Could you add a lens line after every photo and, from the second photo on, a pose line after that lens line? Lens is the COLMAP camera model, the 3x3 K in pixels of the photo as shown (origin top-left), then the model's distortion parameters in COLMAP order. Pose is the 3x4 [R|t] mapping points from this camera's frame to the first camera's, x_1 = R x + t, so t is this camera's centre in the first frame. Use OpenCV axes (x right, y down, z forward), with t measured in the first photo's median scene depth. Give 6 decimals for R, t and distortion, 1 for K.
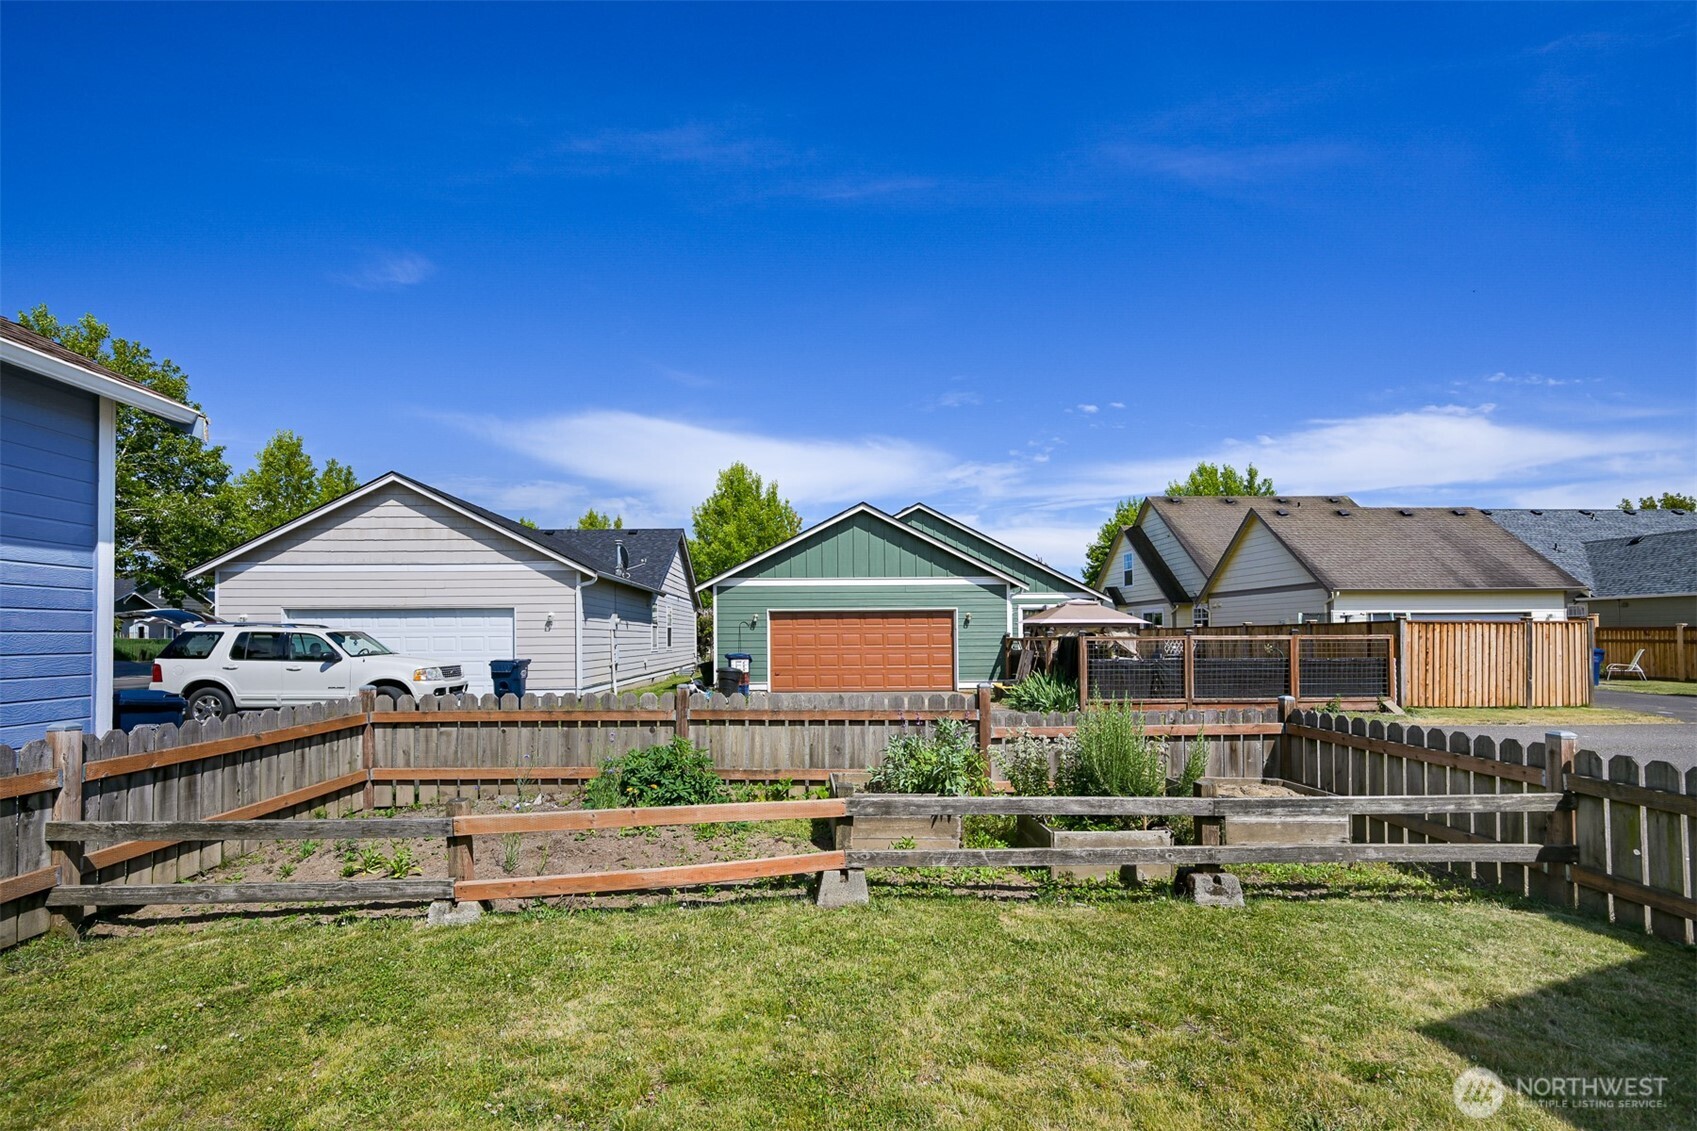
lens RADIAL K [[744.9, 0, 824.7], [0, 744.9, 624.6], [0, 0, 1]] dist [-0.000622, -0.000437]
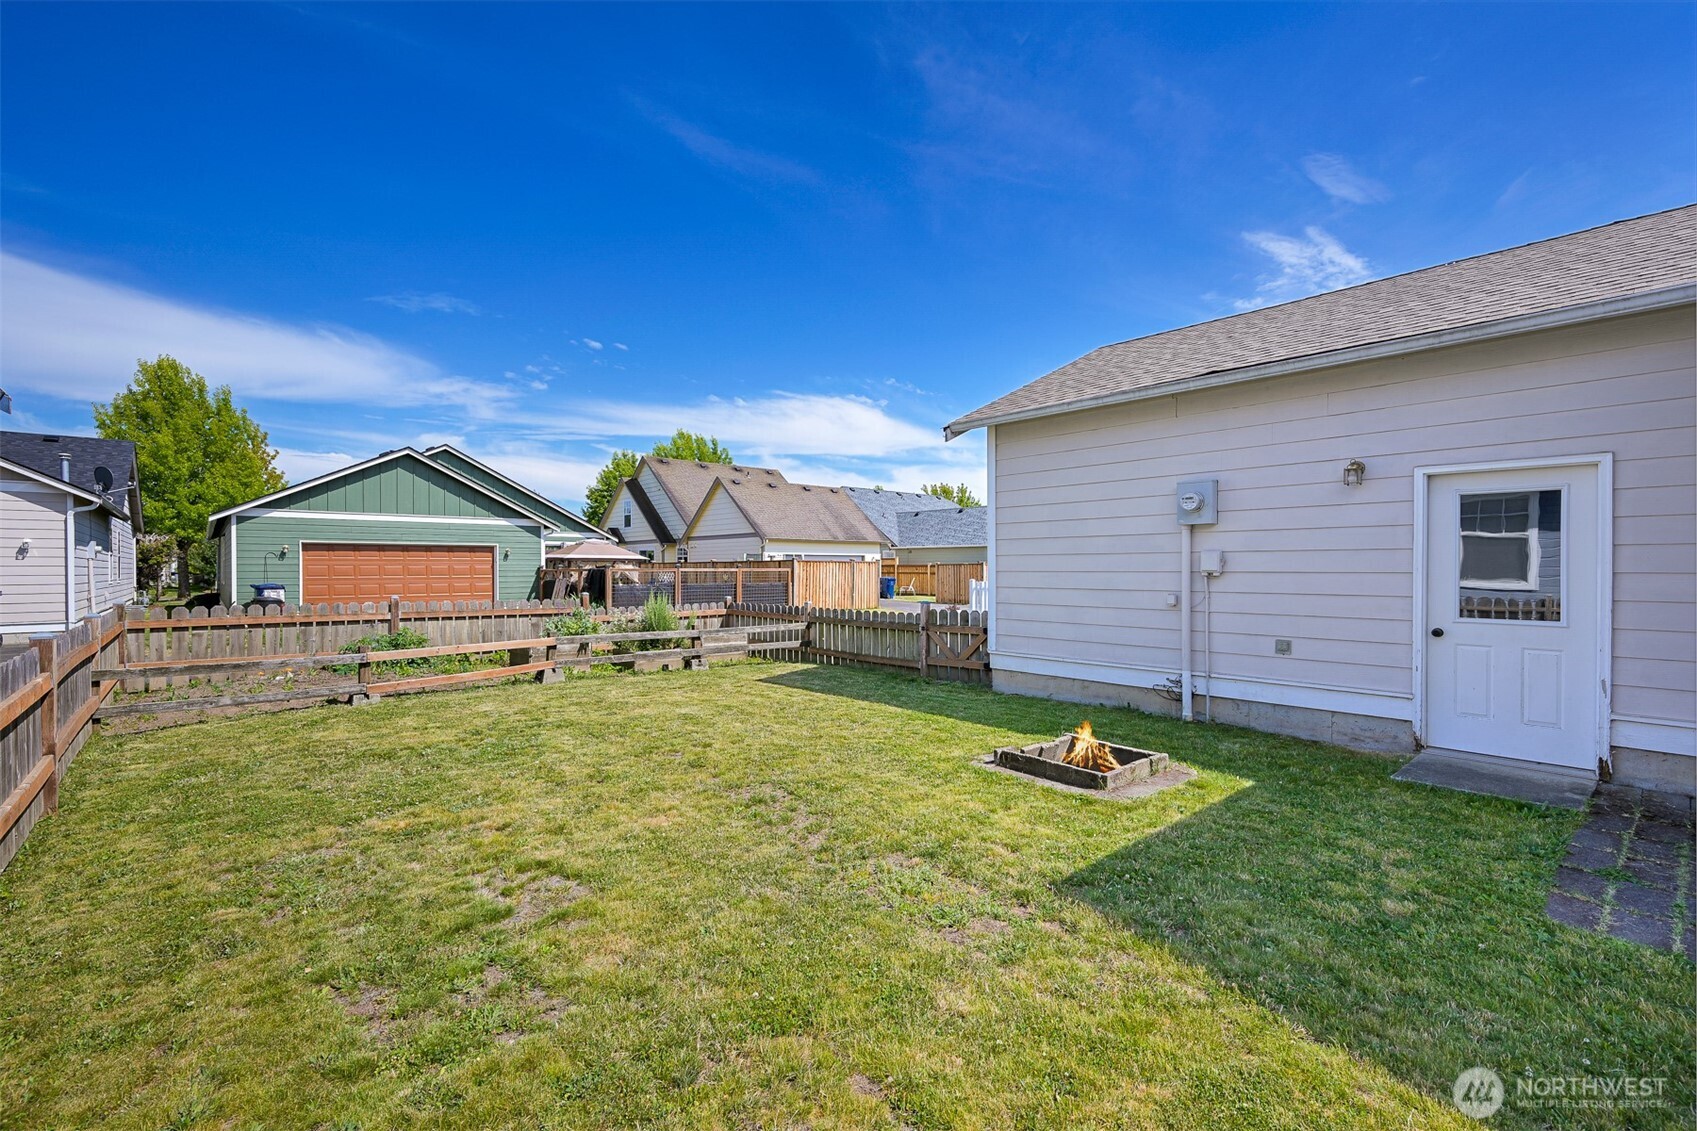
lens RADIAL K [[754.3, 0, 856.3], [0, 754.3, 562.5], [0, 0, 1]] dist [0.010330, -0.000116]
pose [[0.763488, 0.010410, 0.645738, -0.167816], [-0.014504, 0.999894, 0.001030, -0.002691], [-0.645659, -0.010152, 0.763559, -0.300311]]
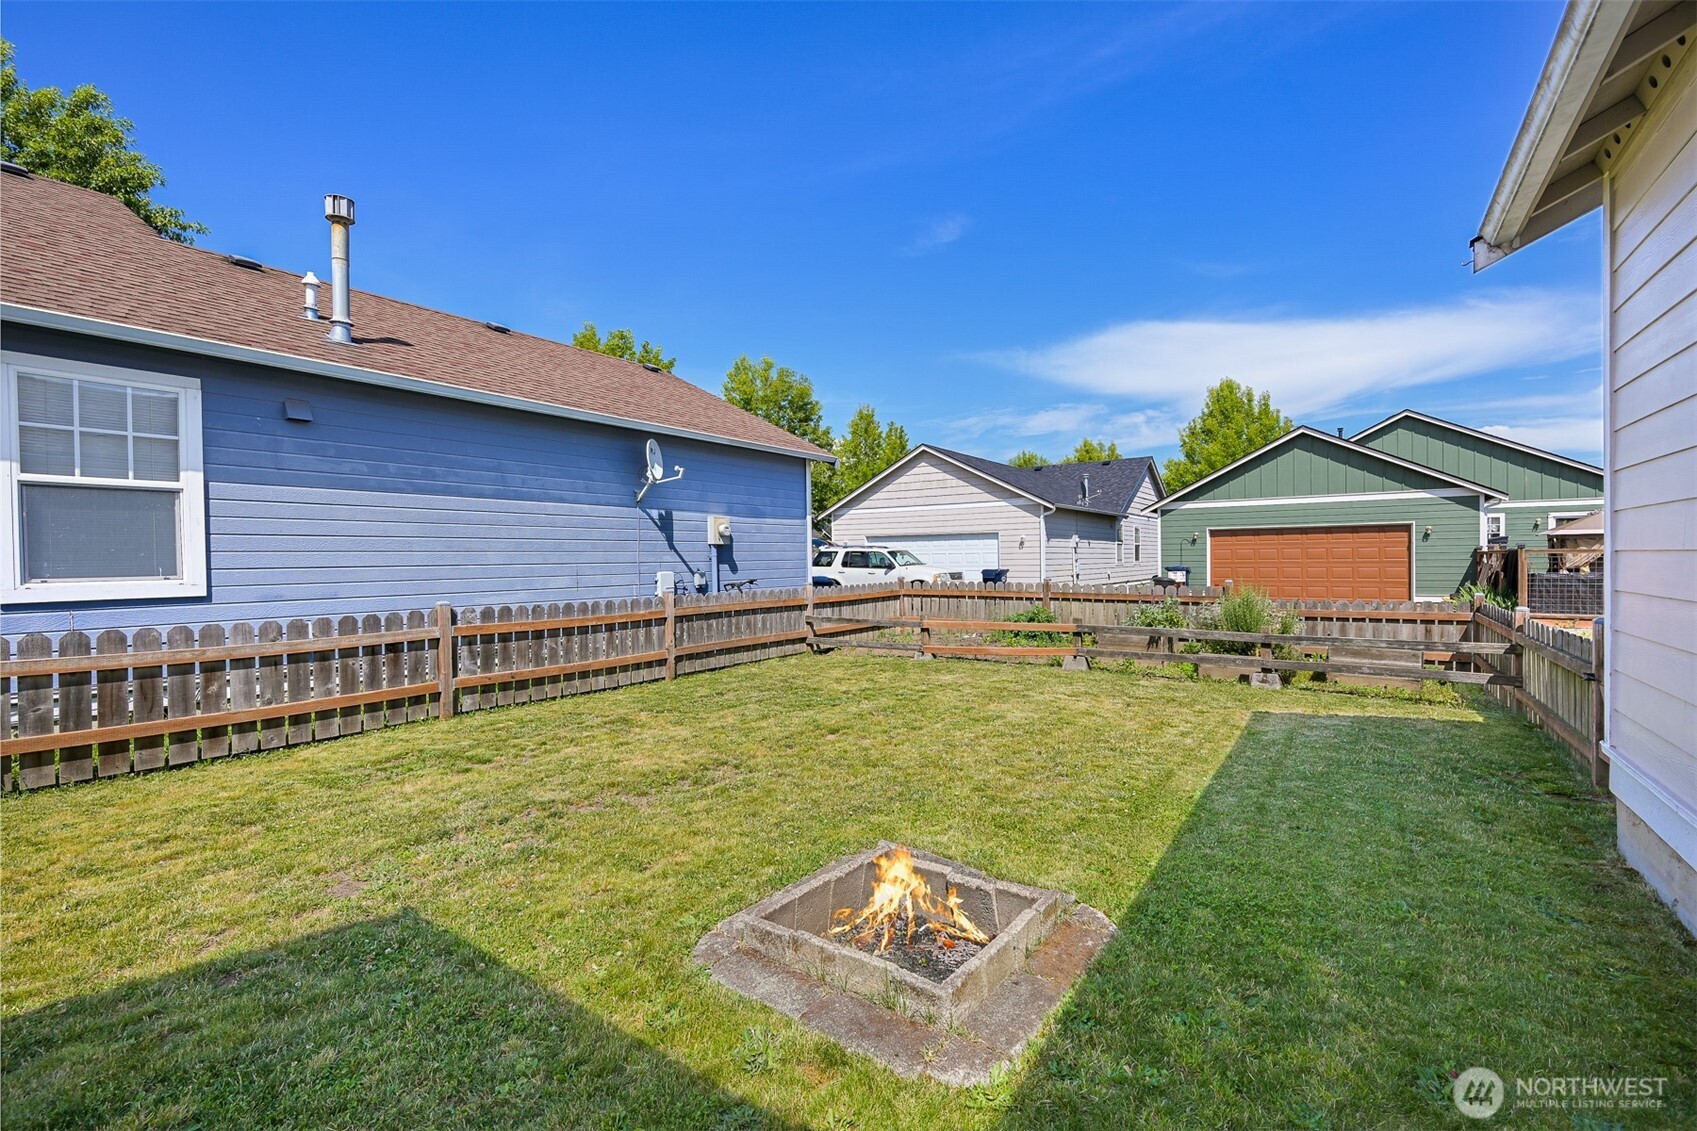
lens RADIAL K [[754.3, 0, 856.3], [0, 754.3, 562.5], [0, 0, 1]] dist [0.010330, -0.000116]
pose [[0.803048, 0.001370, -0.595913, 0.185085], [0.015196, 0.999625, 0.022777, -0.002262], [0.595721, -0.027347, 0.802726, -0.261239]]
